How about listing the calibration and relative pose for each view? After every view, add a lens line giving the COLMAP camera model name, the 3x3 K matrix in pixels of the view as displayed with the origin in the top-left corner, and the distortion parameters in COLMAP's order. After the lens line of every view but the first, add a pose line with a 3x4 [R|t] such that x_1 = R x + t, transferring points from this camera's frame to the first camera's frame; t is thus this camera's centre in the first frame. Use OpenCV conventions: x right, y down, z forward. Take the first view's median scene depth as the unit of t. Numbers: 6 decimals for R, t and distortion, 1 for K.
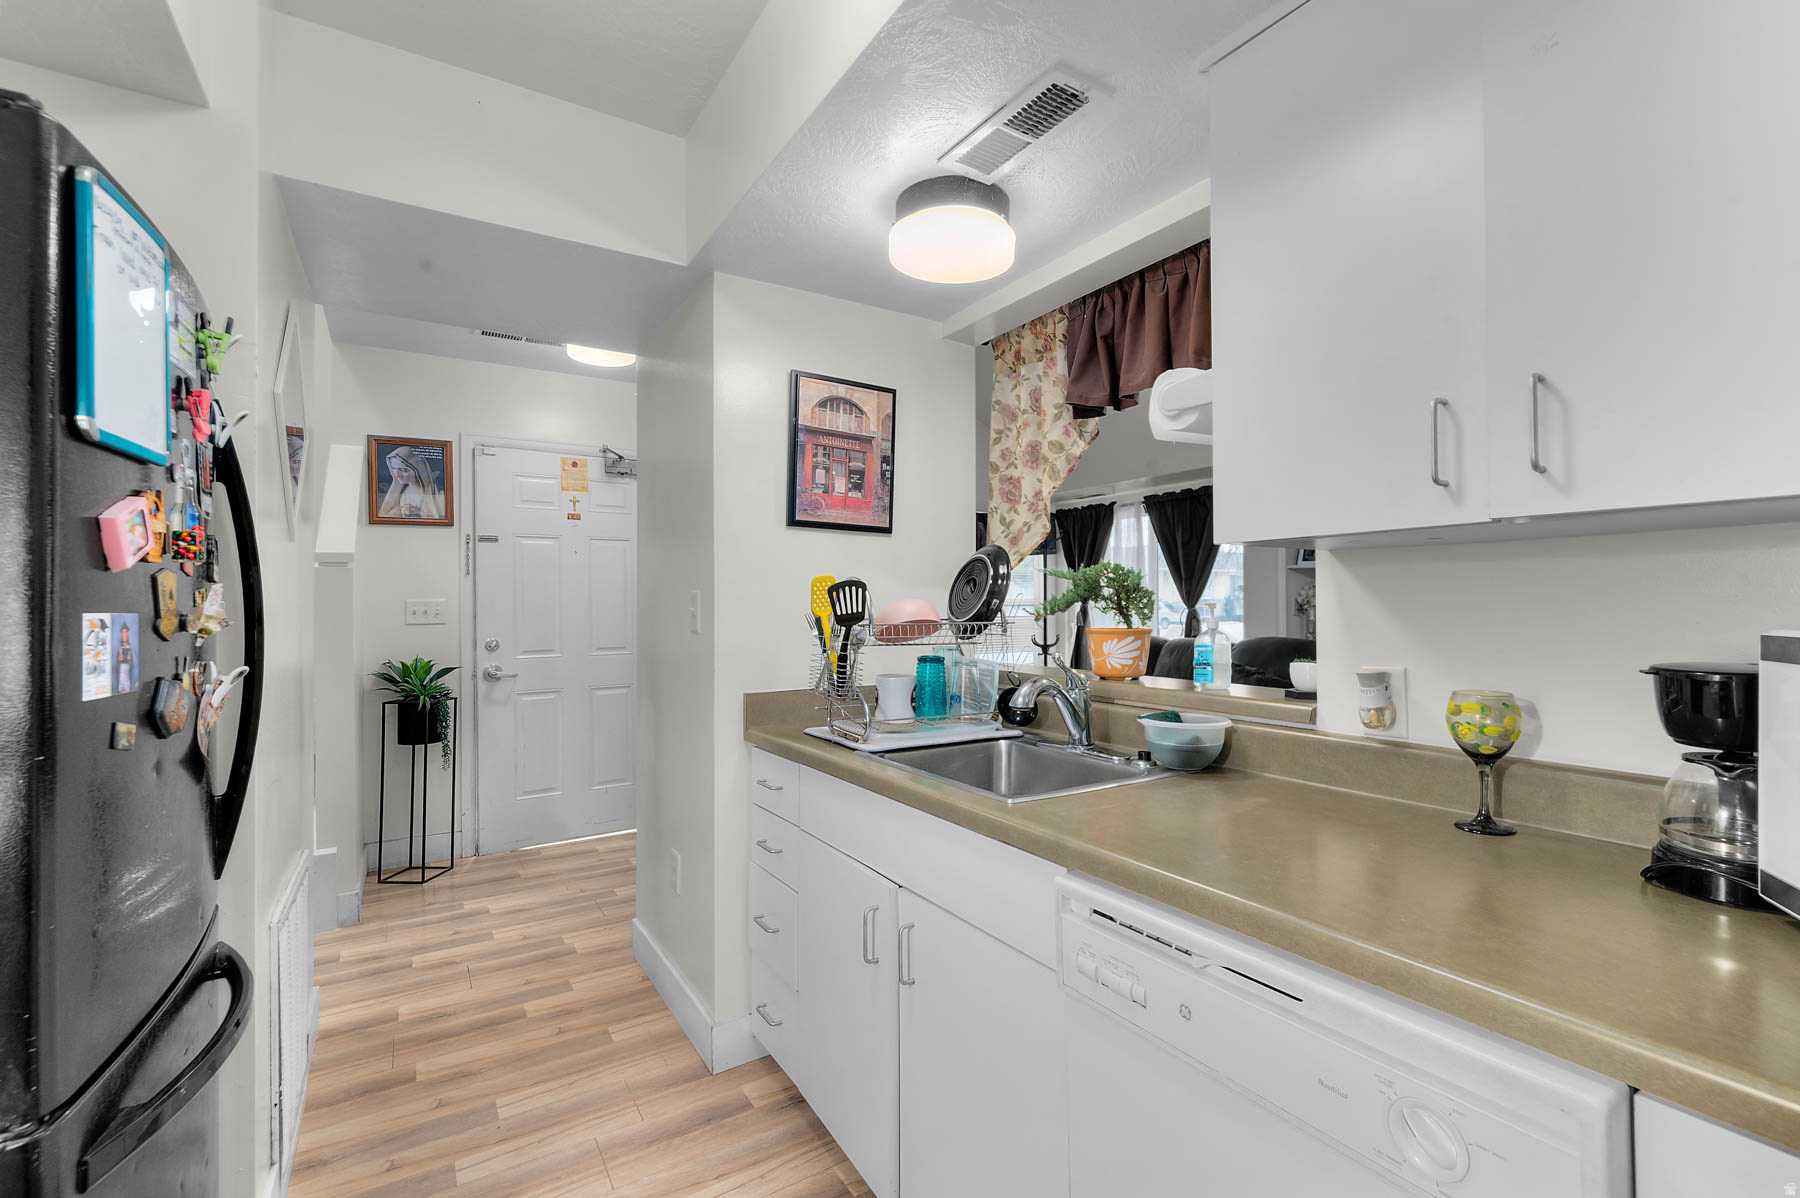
lens RADIAL K [[802.8, 0, 920.7], [0, 802.8, 598.2], [0, 0, 1]] dist [0.008731, -0.000257]
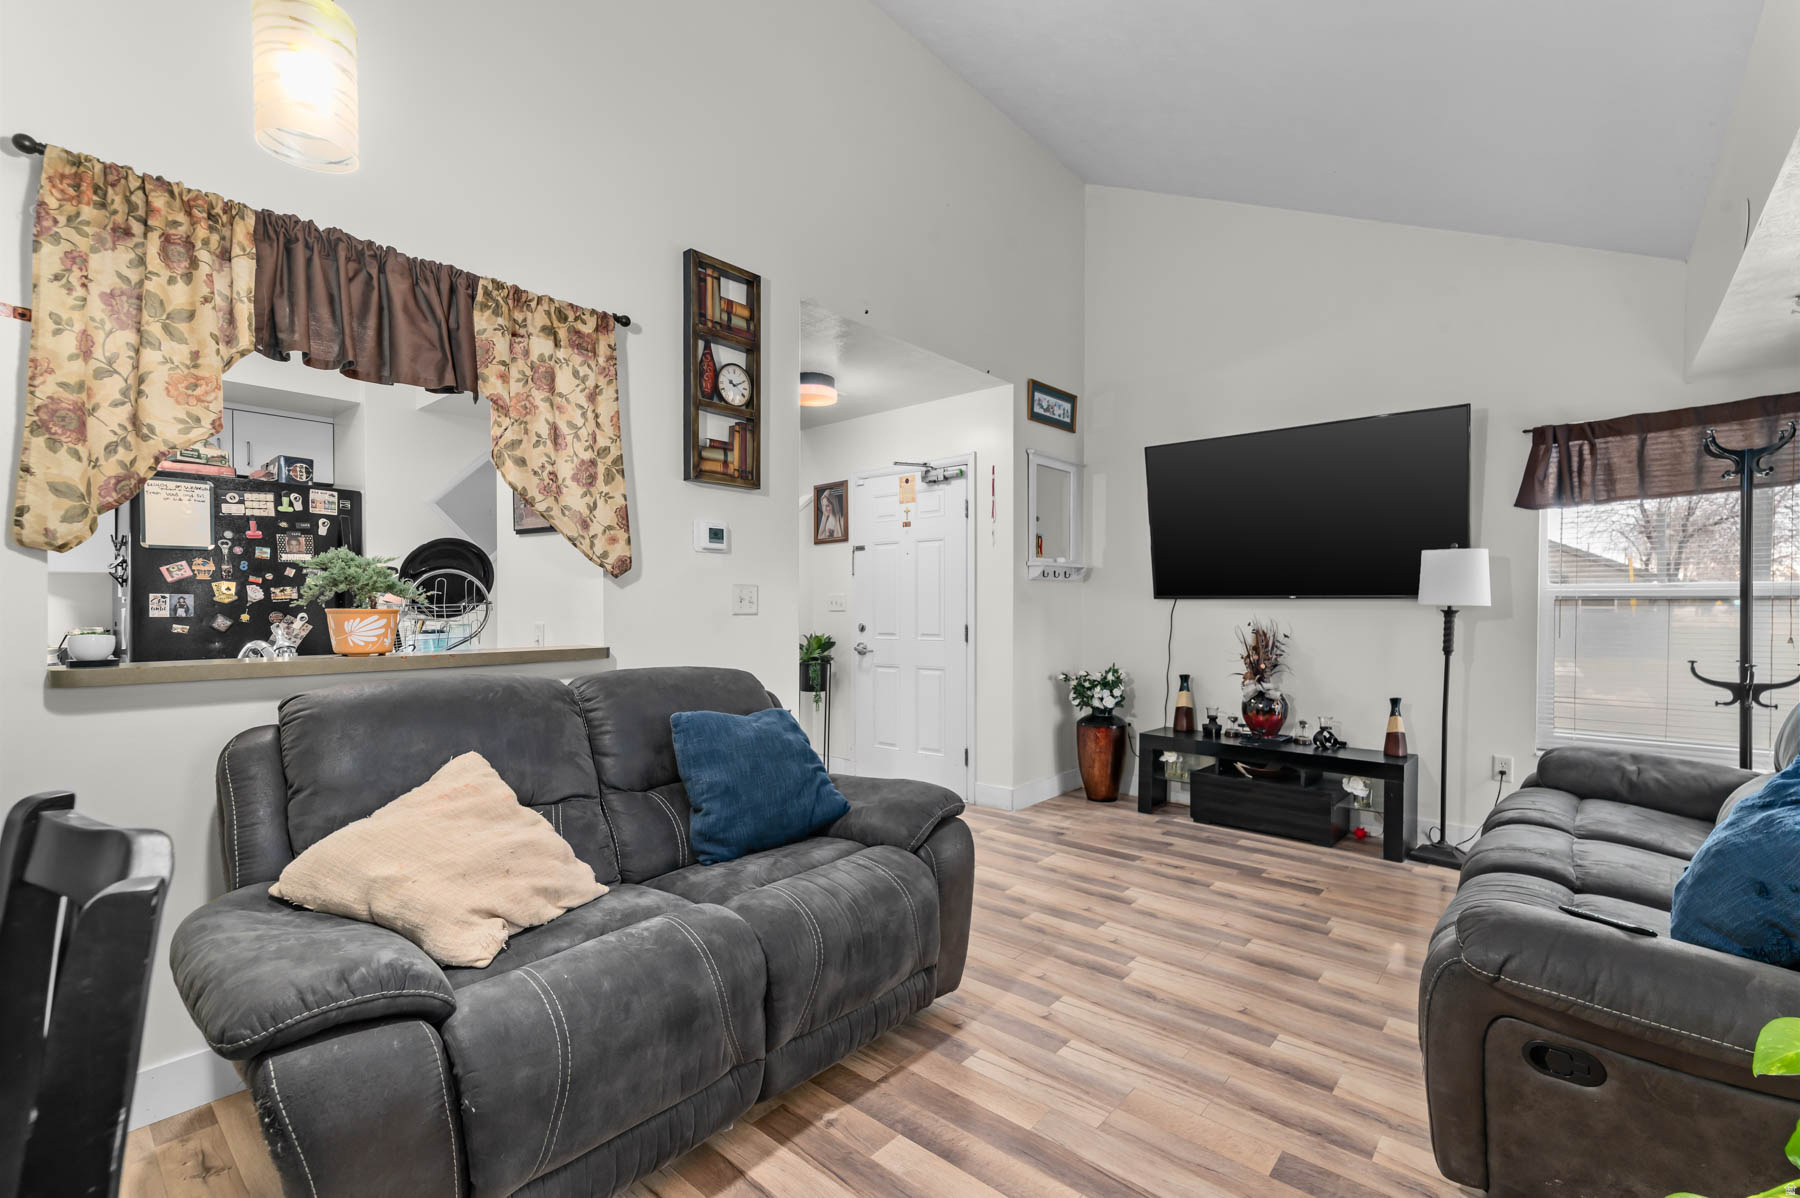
lens RADIAL K [[765.8, 0, 951.1], [0, 765.8, 620.4], [0, 0, 1]] dist [-0.001225, -0.000060]
pose [[0.310947, 0.022414, -0.950163, 0.832626], [0.004004, 0.999682, 0.024893, 0.018103], [0.950419, -0.011545, 0.310758, 0.845233]]
